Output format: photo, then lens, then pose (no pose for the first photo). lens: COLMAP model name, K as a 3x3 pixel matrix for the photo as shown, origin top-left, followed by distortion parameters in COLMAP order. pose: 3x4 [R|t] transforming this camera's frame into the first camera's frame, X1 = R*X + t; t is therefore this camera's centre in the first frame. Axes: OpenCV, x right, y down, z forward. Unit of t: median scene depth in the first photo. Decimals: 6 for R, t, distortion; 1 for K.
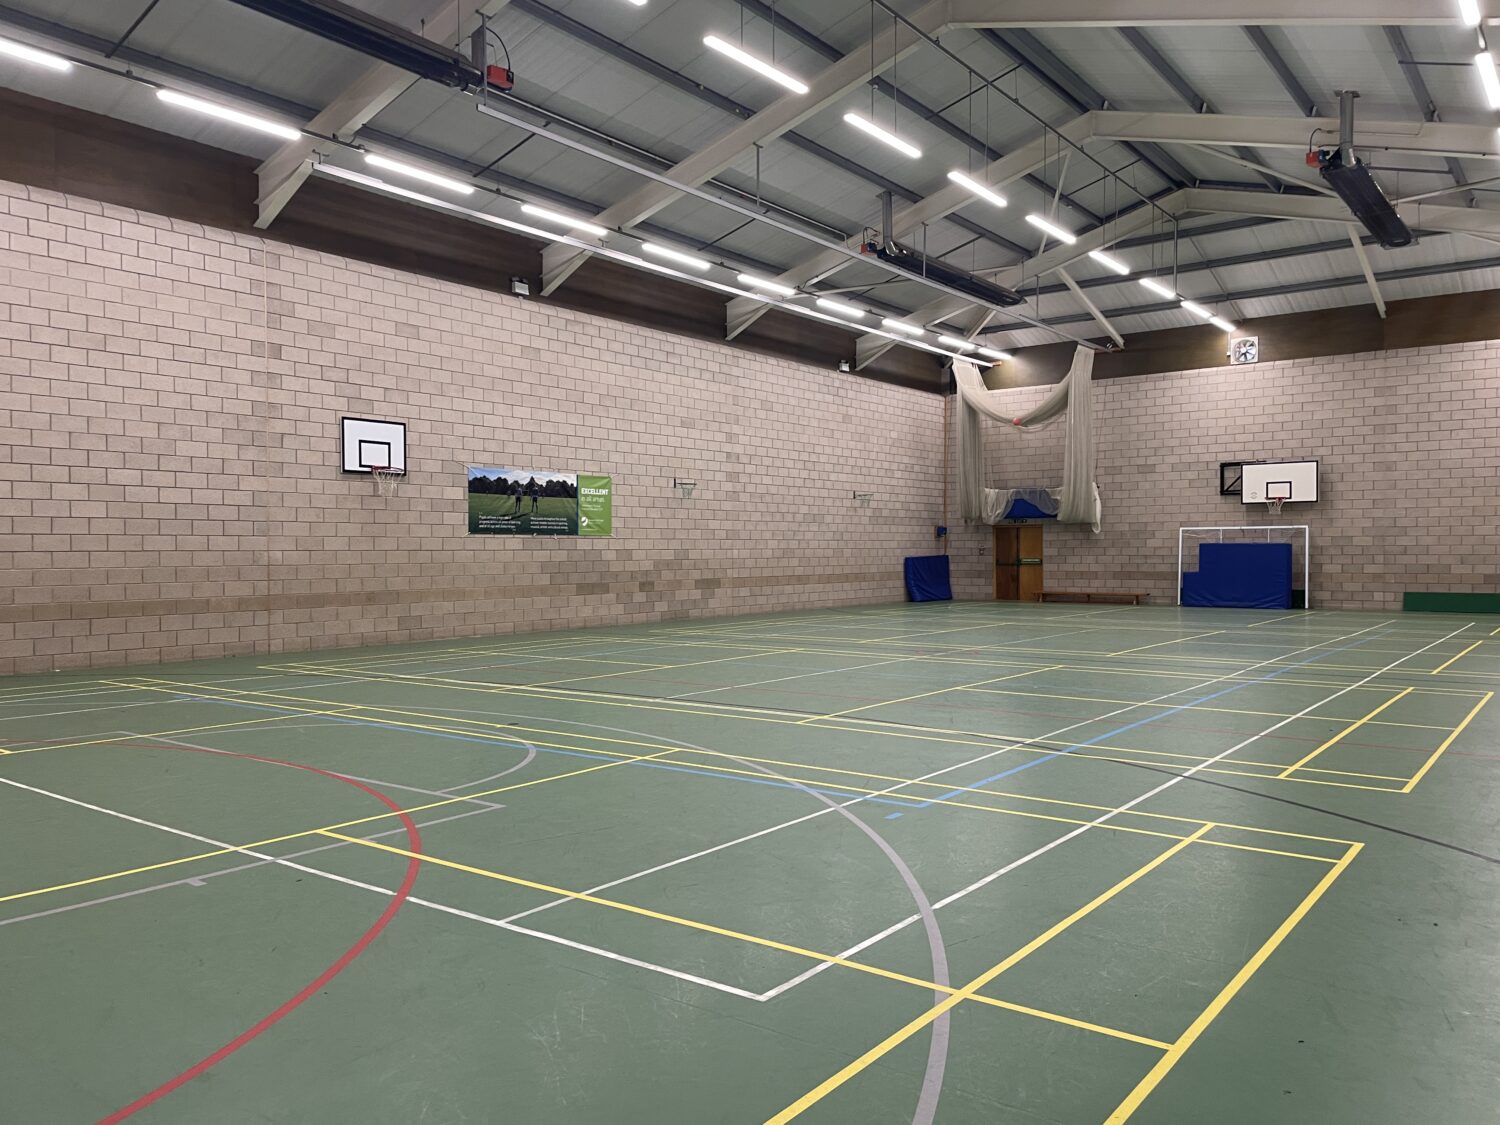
lens RADIAL K [[1136.4, 0, 746.3], [0, 1136.4, 573.6], [0, 0, 1]] dist [0.027811, -0.032080]
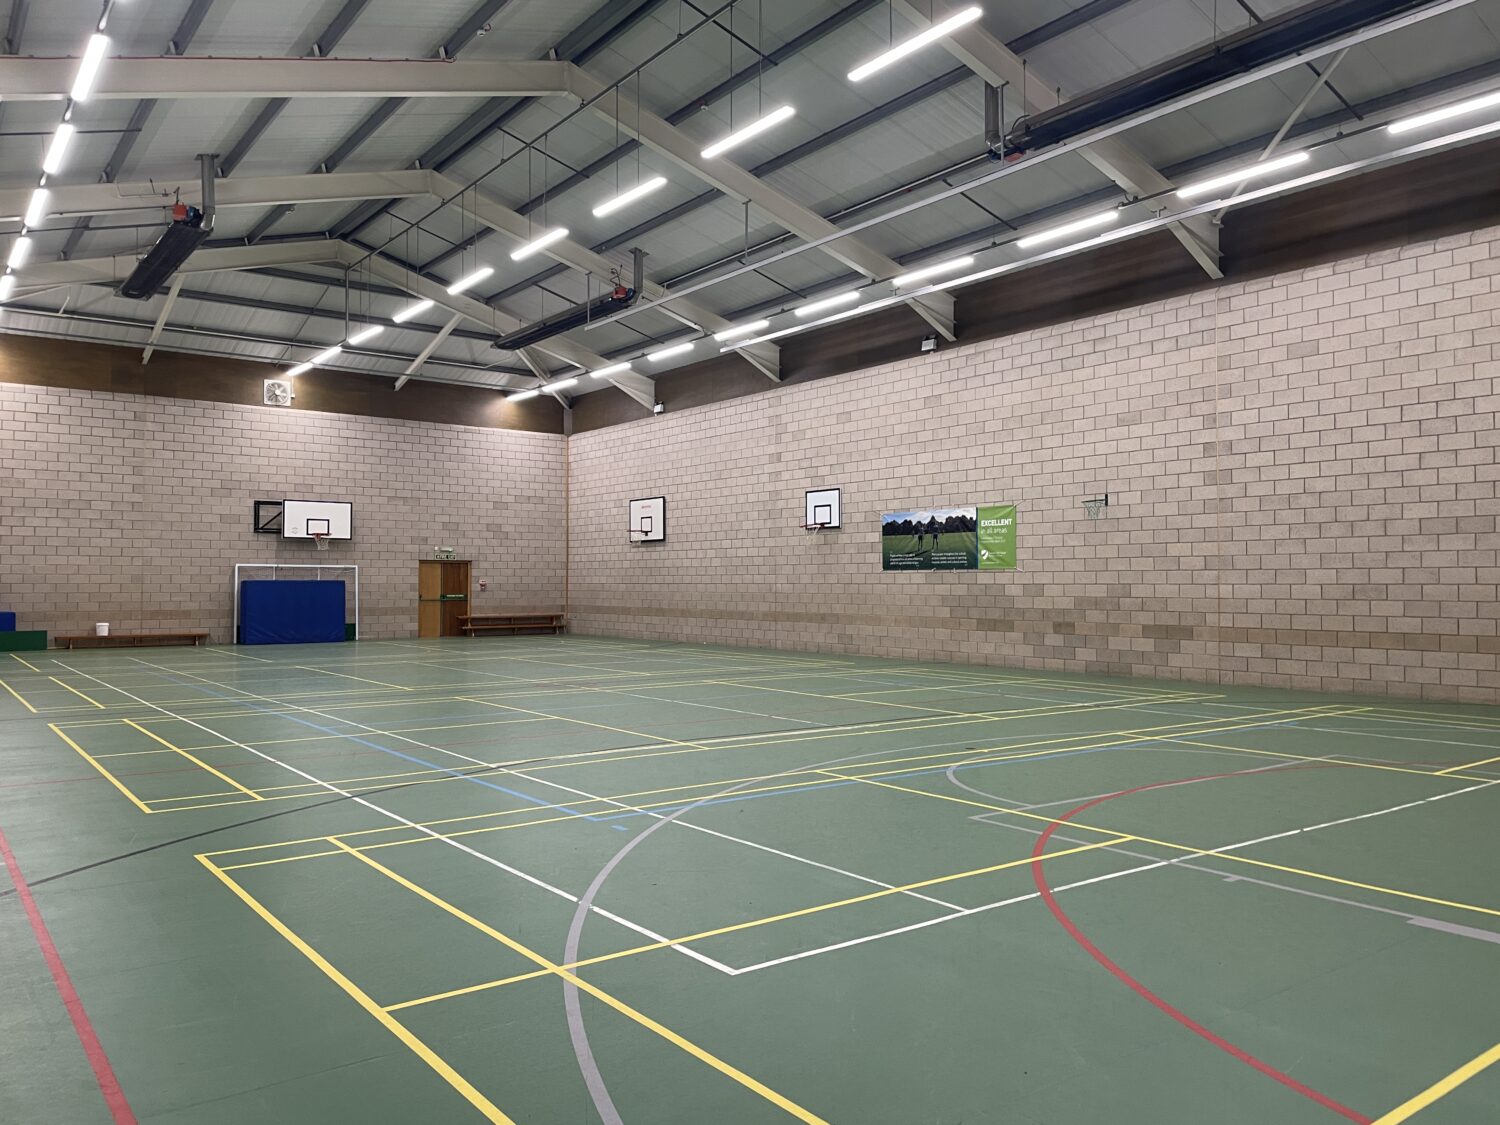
lens RADIAL K [[1136.4, 0, 746.4], [0, 1136.4, 554.4], [0, 0, 1]] dist [0.027811, -0.032080]
pose [[-0.300184, -0.024831, -0.953558, 0.886527], [-0.024176, 0.999538, -0.018417, -0.024662], [0.953575, 0.017525, -0.300646, 1.156869]]
